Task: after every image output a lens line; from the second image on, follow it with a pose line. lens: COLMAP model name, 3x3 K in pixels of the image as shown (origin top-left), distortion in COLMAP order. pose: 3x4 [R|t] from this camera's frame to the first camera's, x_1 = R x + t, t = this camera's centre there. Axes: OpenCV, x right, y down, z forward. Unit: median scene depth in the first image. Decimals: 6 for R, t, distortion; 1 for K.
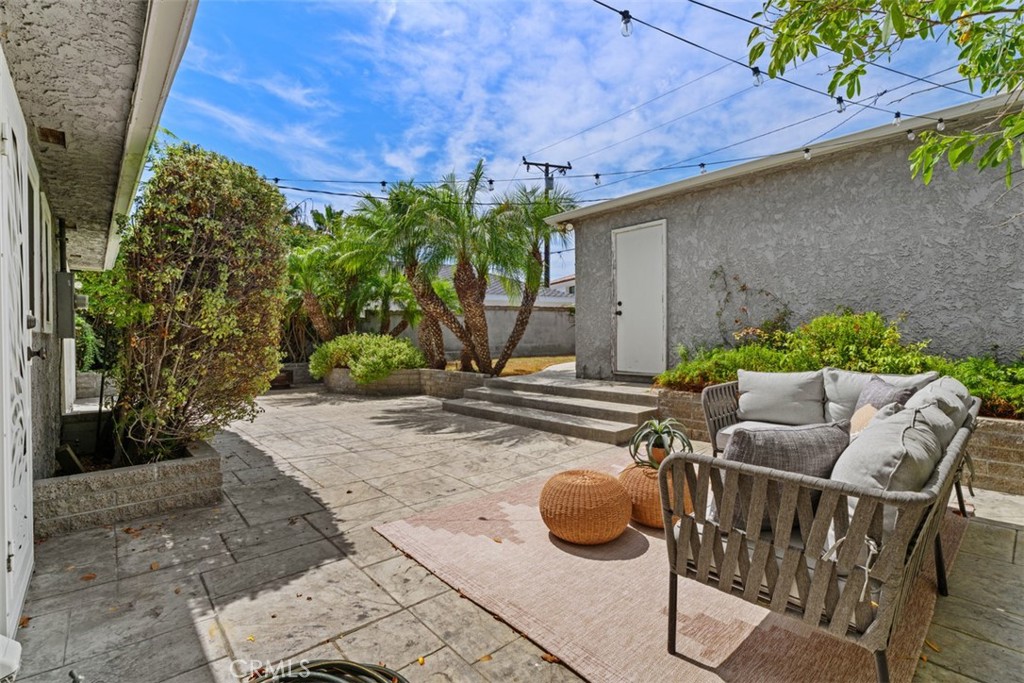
lens RADIAL K [[453.6, 0, 512.0], [0, 453.6, 341.5], [0, 0, 1]] dist [0.000664, -0.000400]
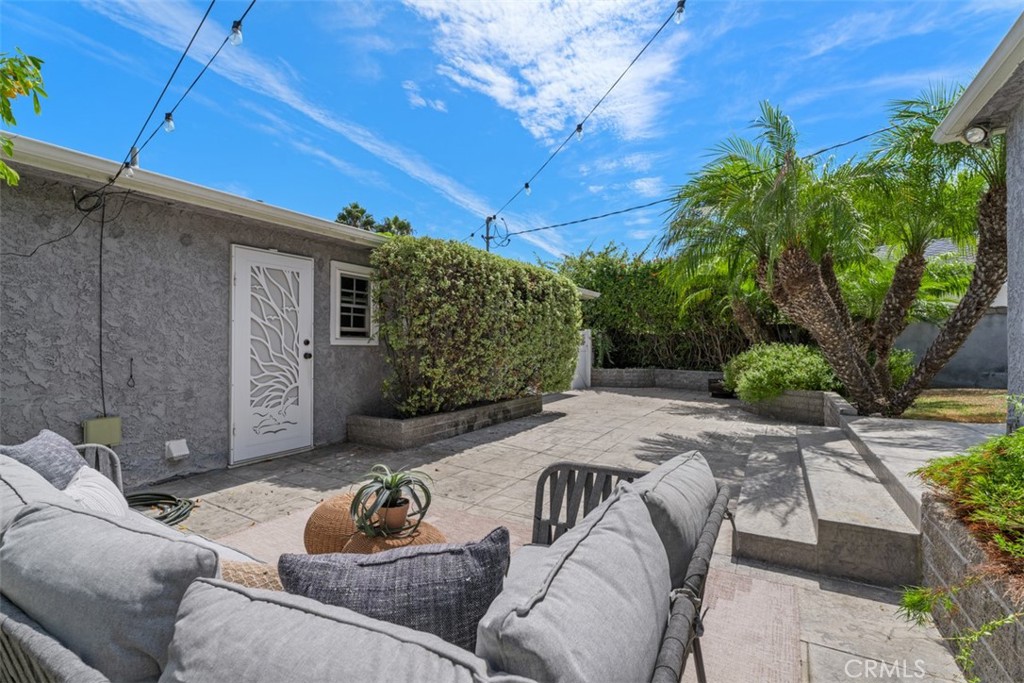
lens RADIAL K [[453.6, 0, 512.0], [0, 453.6, 341.5], [0, 0, 1]] dist [0.000664, -0.000400]
pose [[0.311370, 0.004933, -0.950276, 0.837455], [-0.015114, 0.999886, 0.000238, -0.033891], [0.950168, 0.014288, 0.311409, 0.713896]]
